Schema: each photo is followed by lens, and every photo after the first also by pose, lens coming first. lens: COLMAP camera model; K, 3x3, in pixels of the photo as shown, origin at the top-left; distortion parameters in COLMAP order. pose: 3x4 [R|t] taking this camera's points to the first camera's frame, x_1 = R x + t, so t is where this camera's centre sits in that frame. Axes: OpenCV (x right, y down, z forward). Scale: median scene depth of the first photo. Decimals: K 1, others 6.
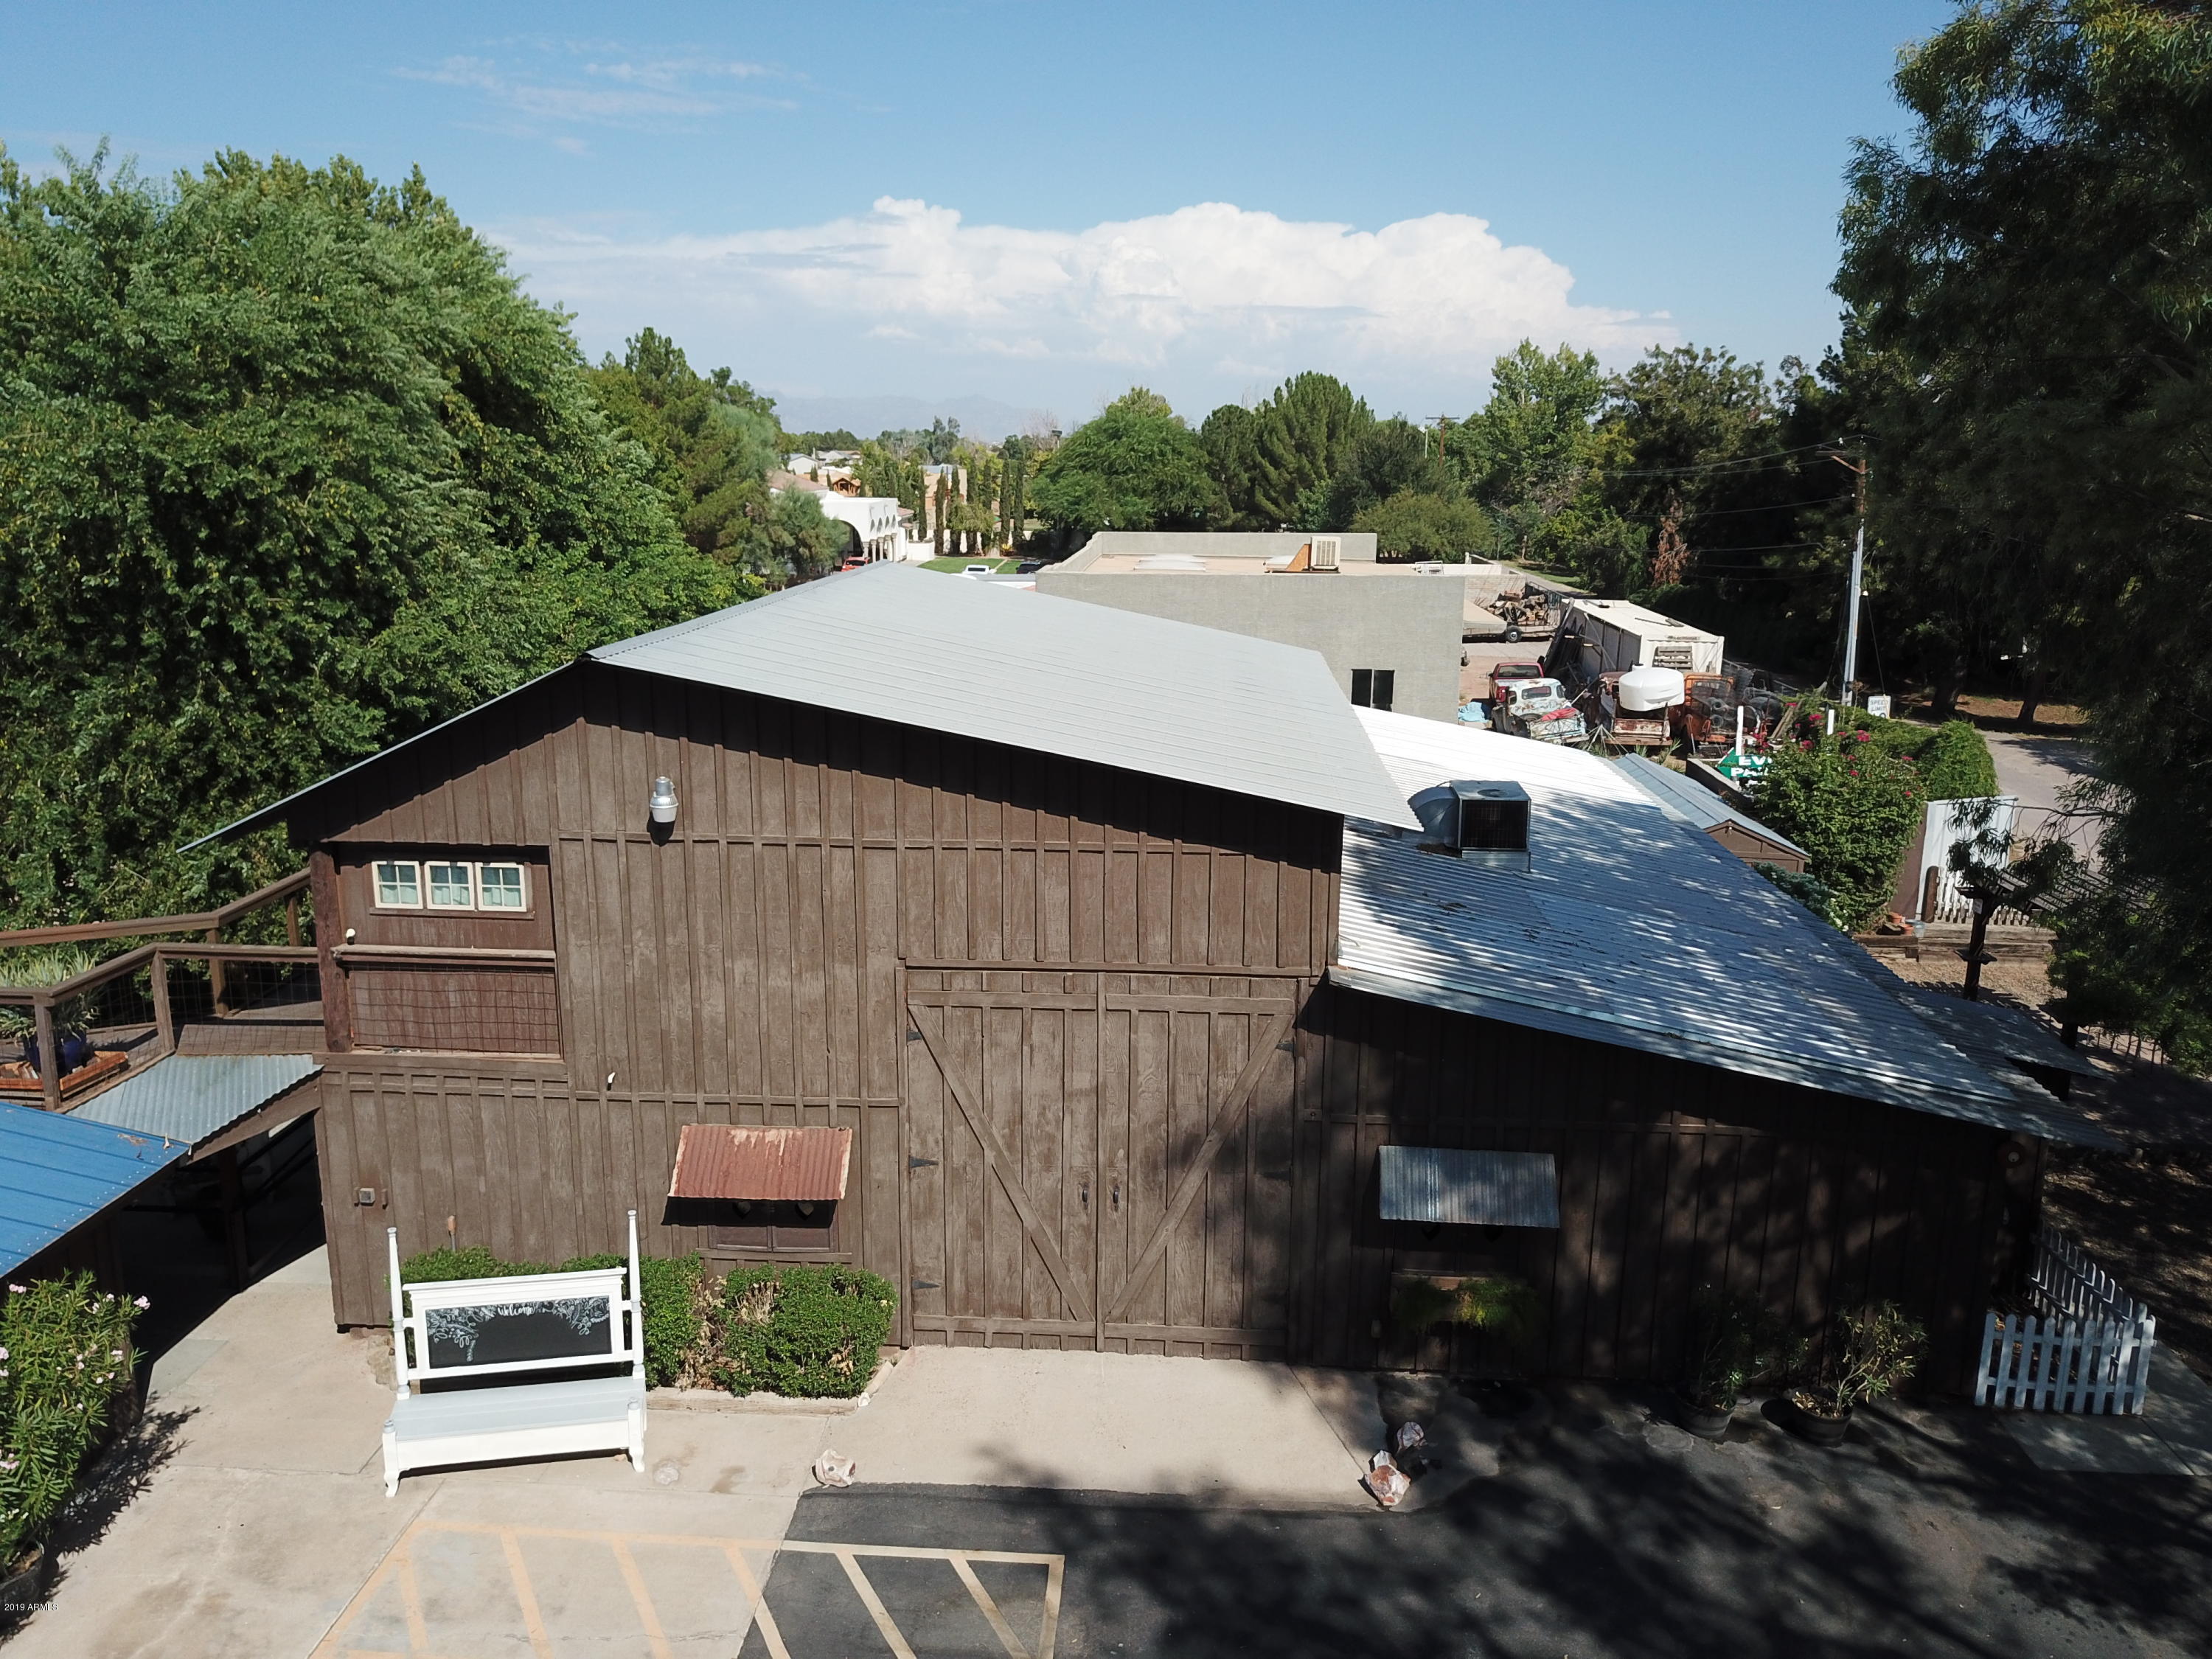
lens RADIAL K [[1700.0, 0, 1134.8], [0, 1700.0, 844.0], [0, 0, 1]] dist [-0.003793, 0.010110]
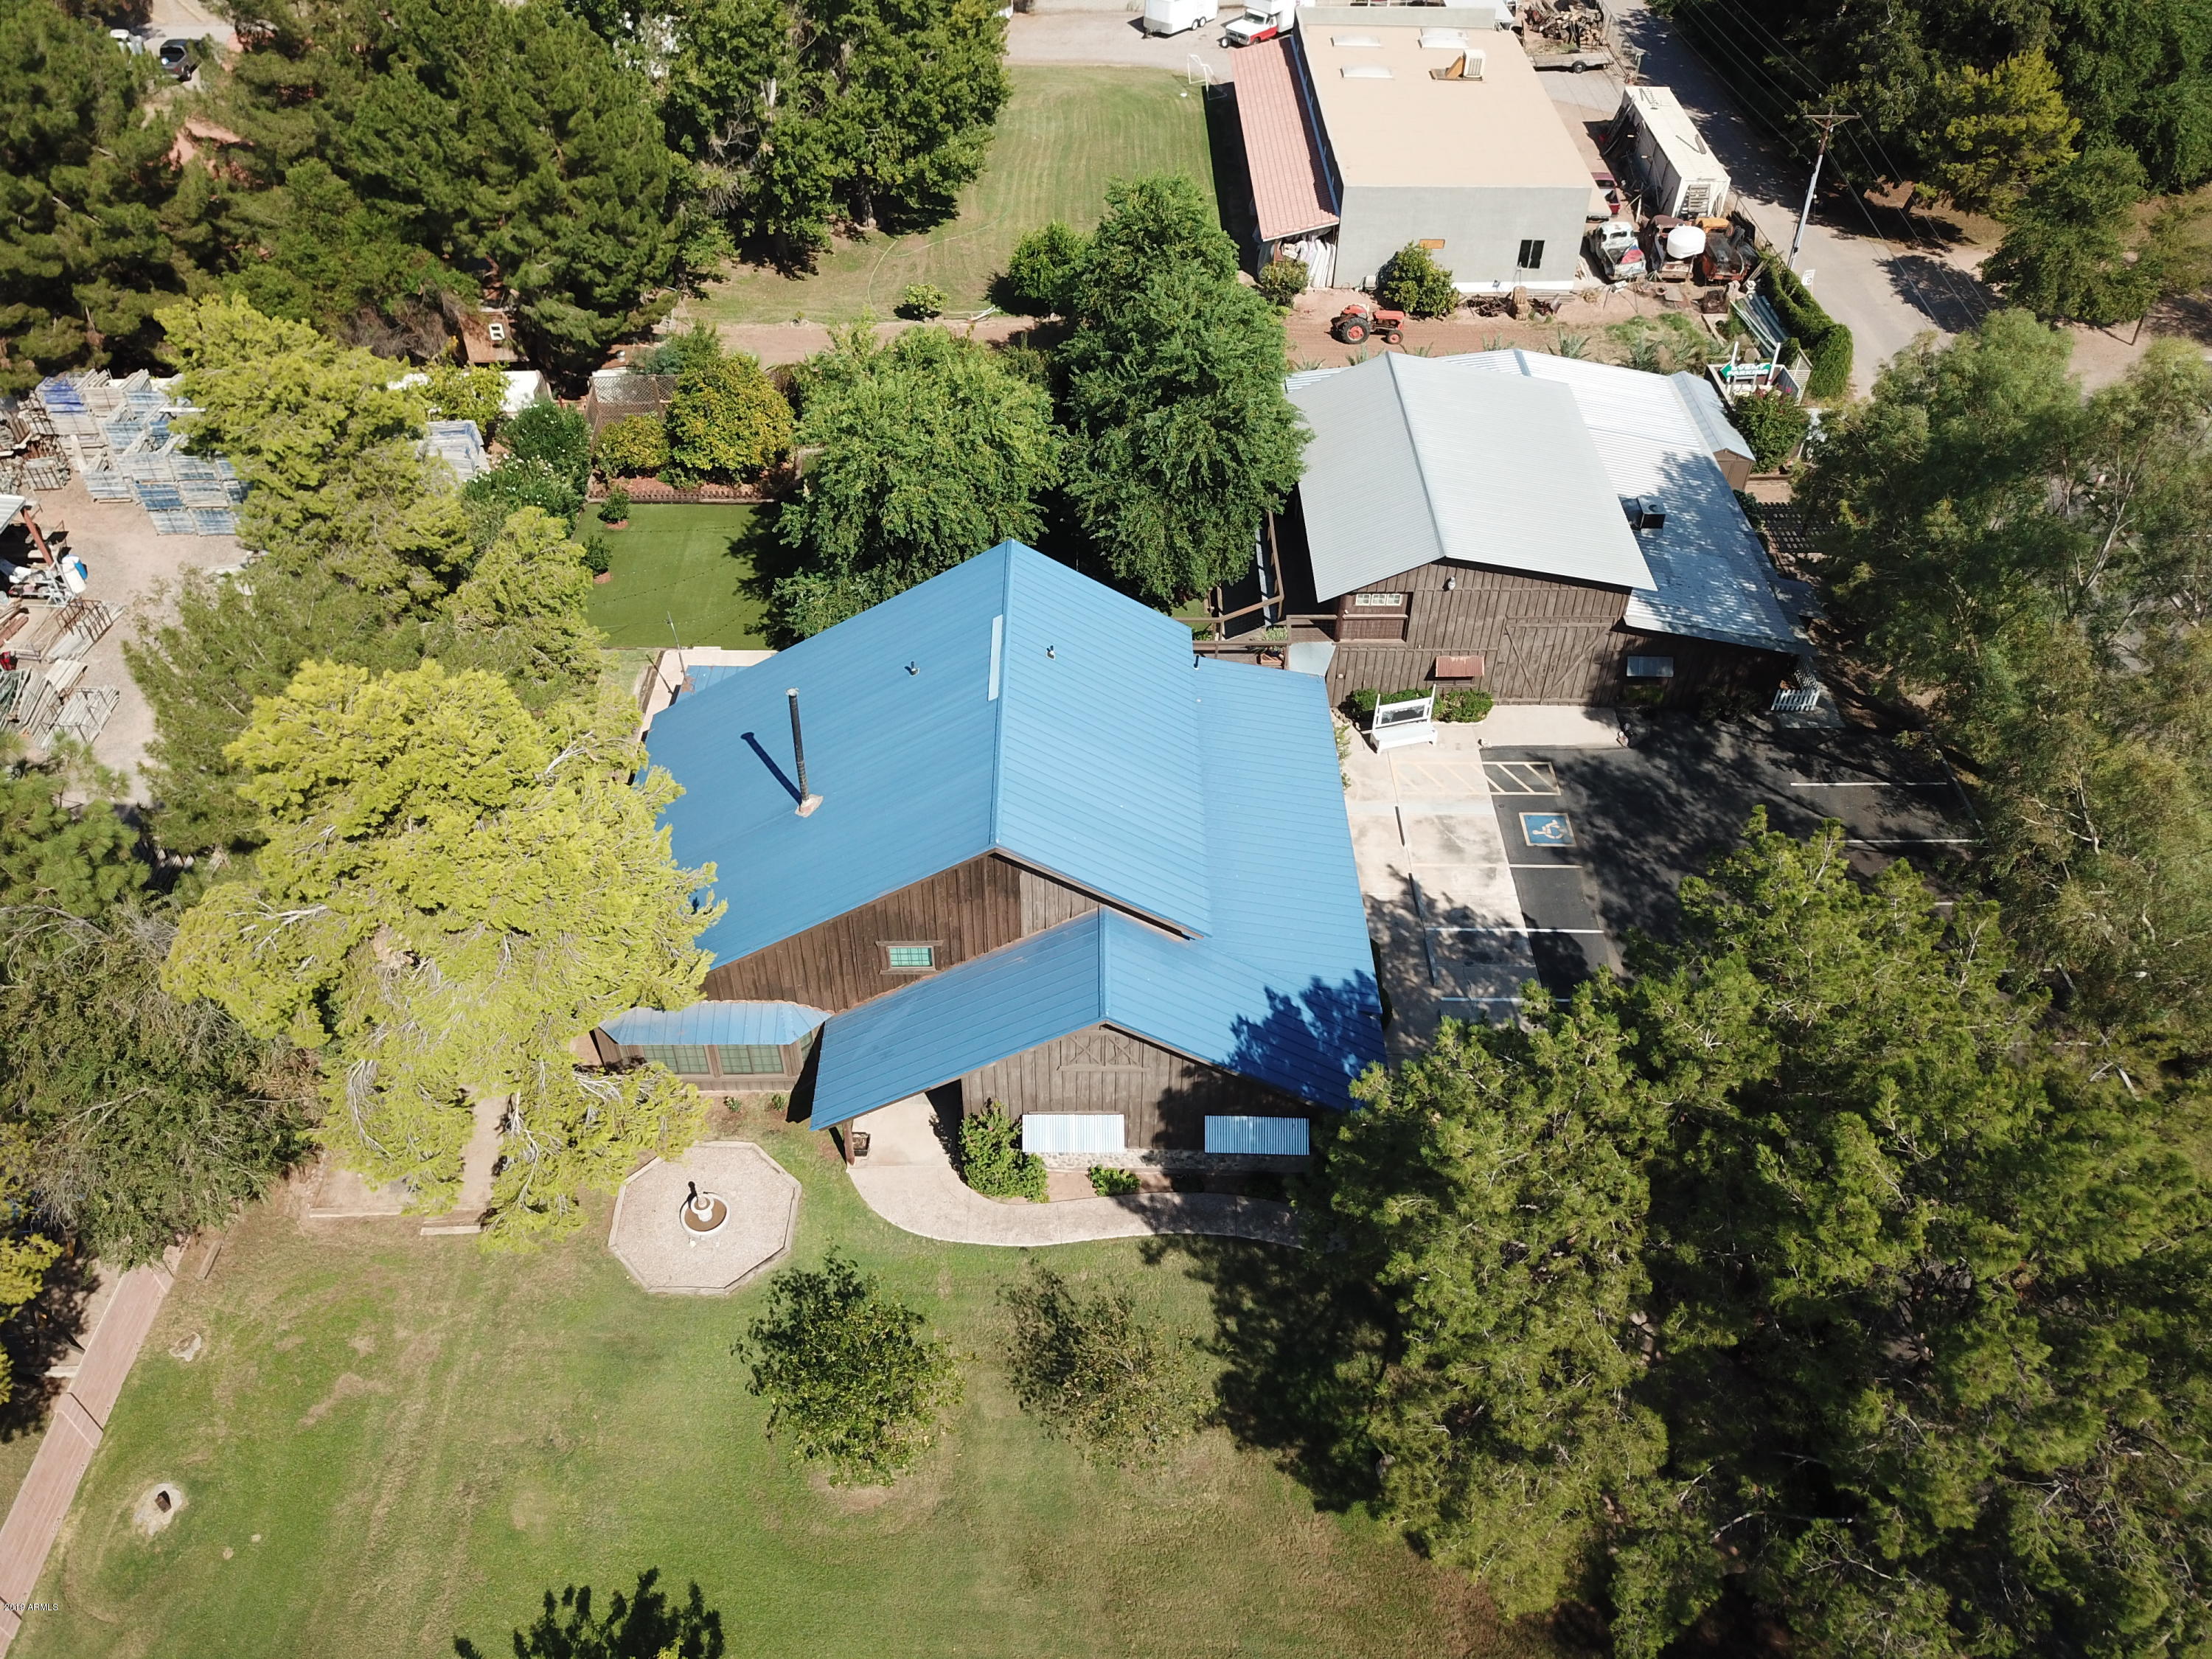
lens RADIAL K [[1700.0, 0, 1095.8], [0, 1700.0, 811.0], [0, 0, 1]] dist [-0.003793, 0.010110]
pose [[0.998549, -0.039701, 0.036374, -1.145749], [0.015941, 0.863235, 0.504551, -1.400747], [-0.051430, -0.503239, 0.862615, -2.274368]]
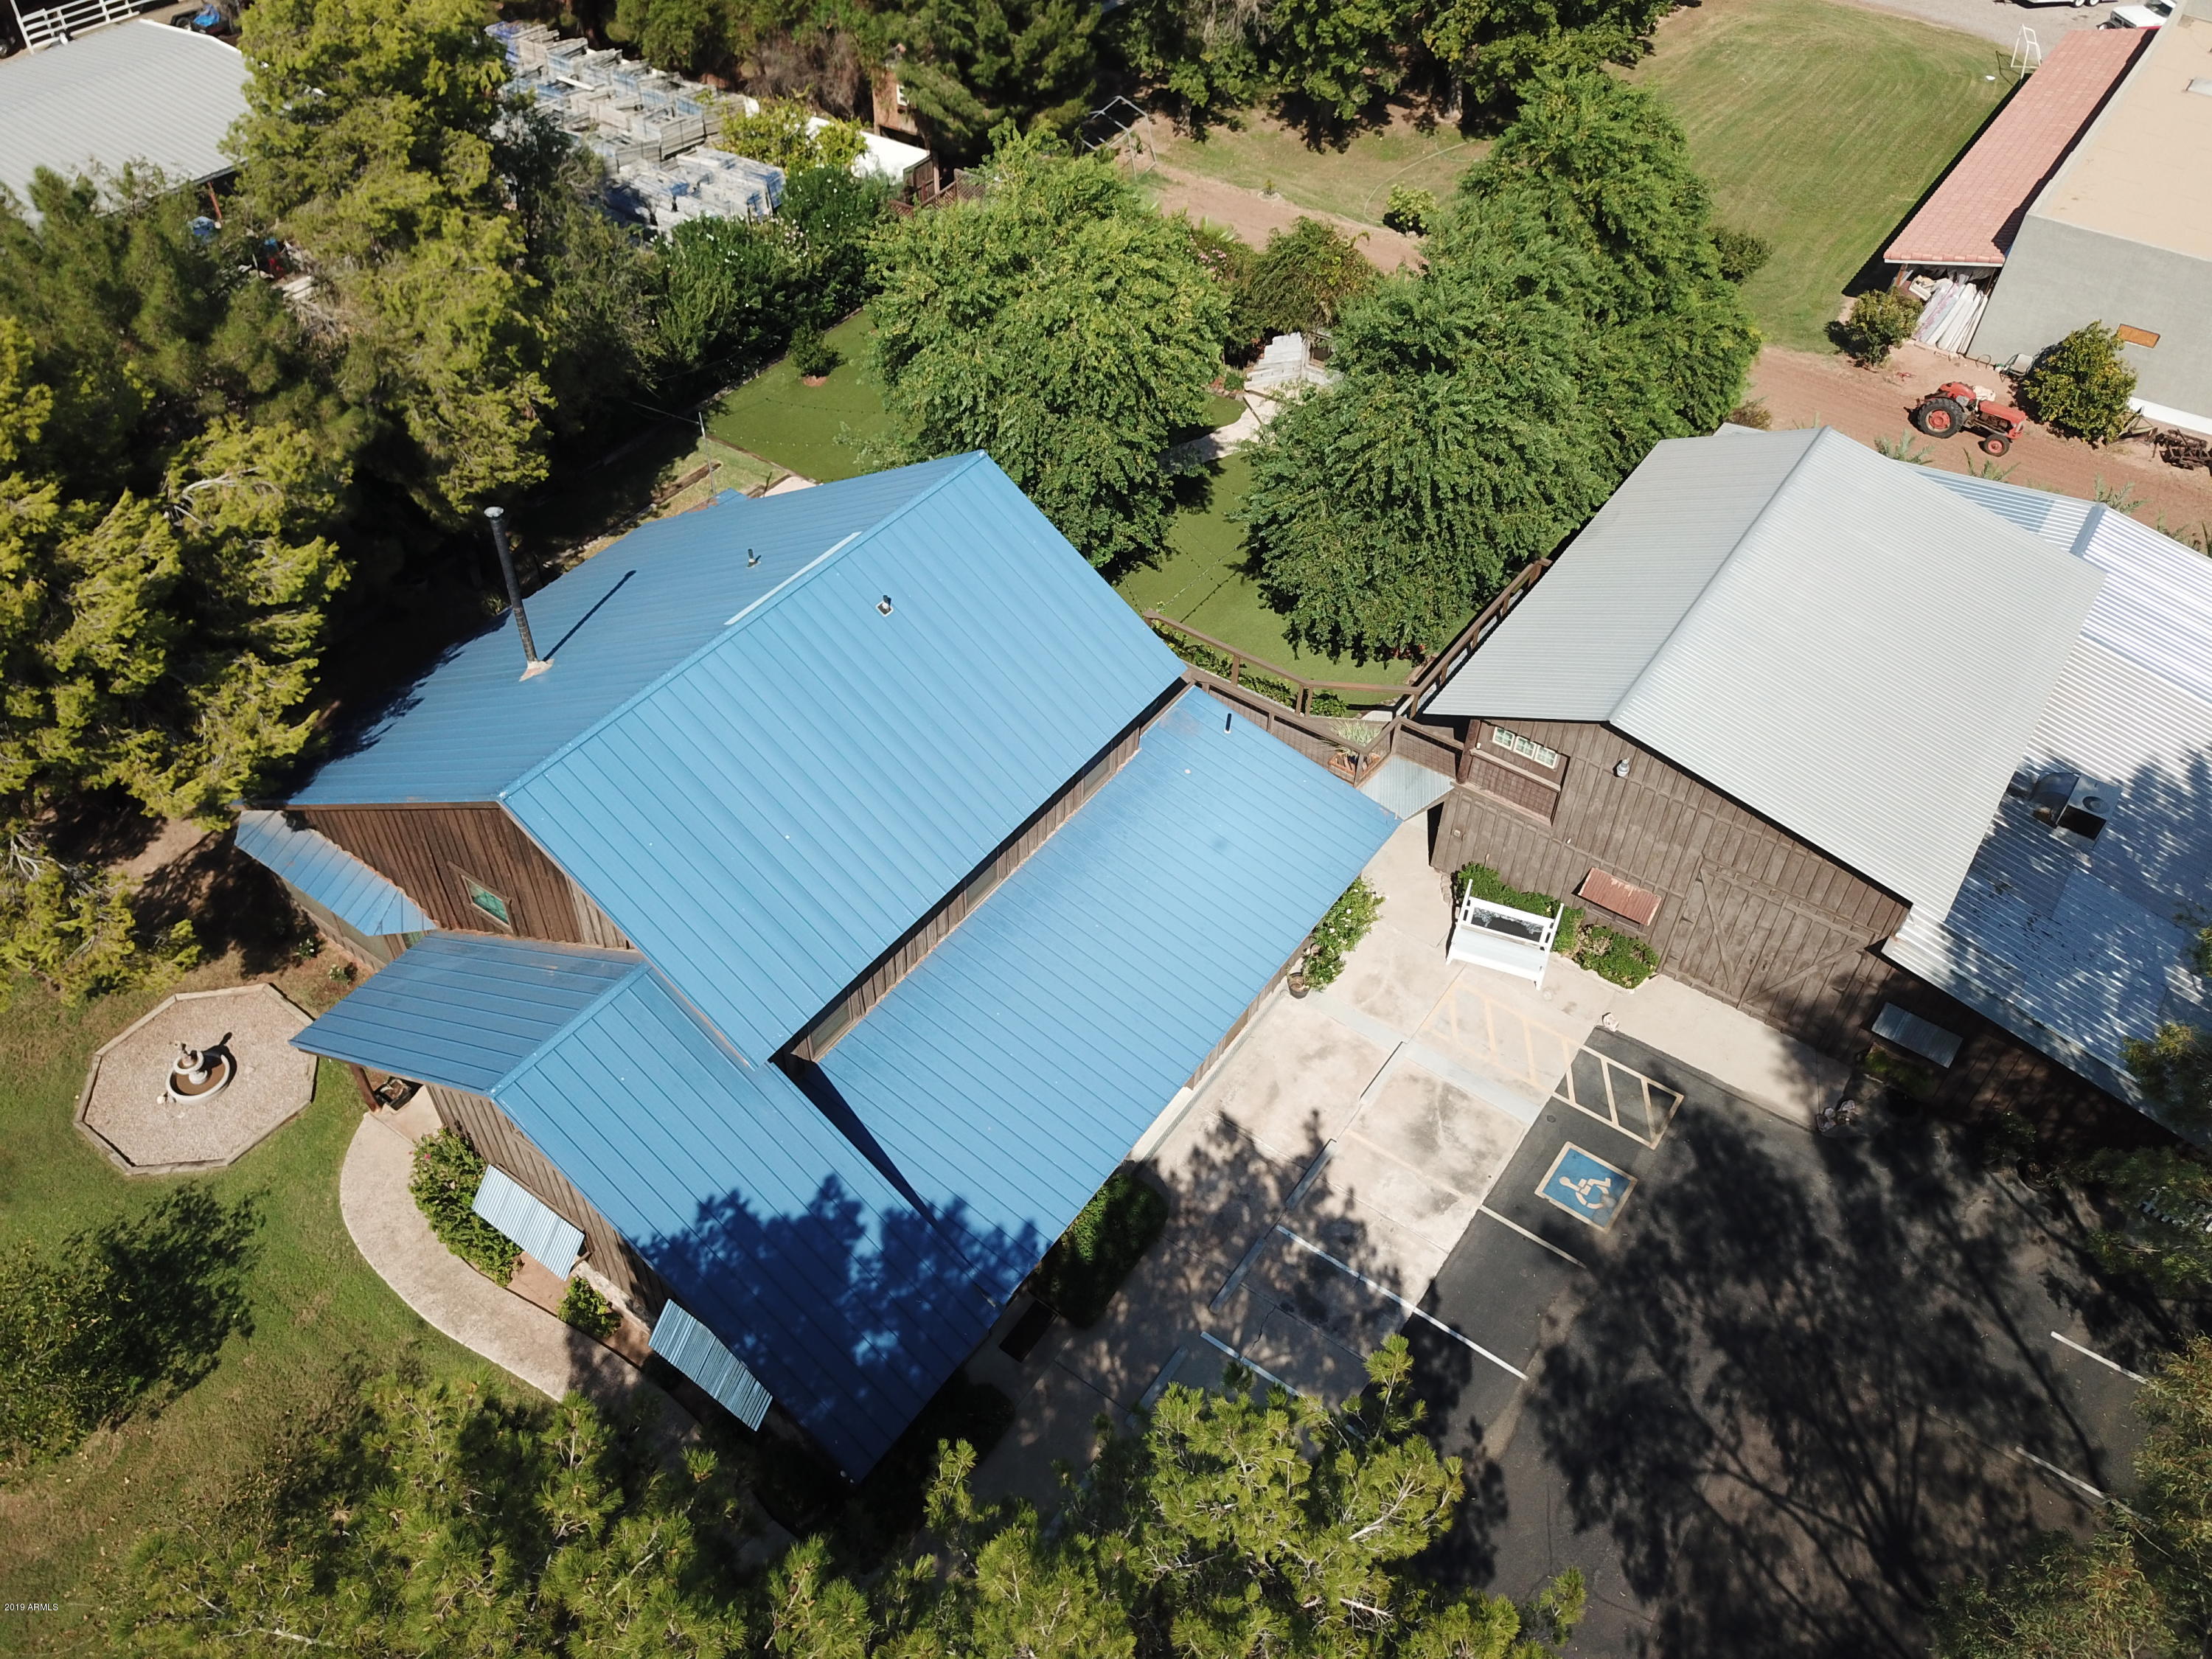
lens RADIAL K [[1700.0, 0, 1102.9], [0, 1700.0, 810.7], [0, 0, 1]] dist [-0.003793, 0.010110]
pose [[0.844666, 0.379937, -0.377078, 0.020460], [-0.123891, 0.824060, 0.552790, -1.125809], [0.520760, -0.420206, 0.743126, -1.082352]]
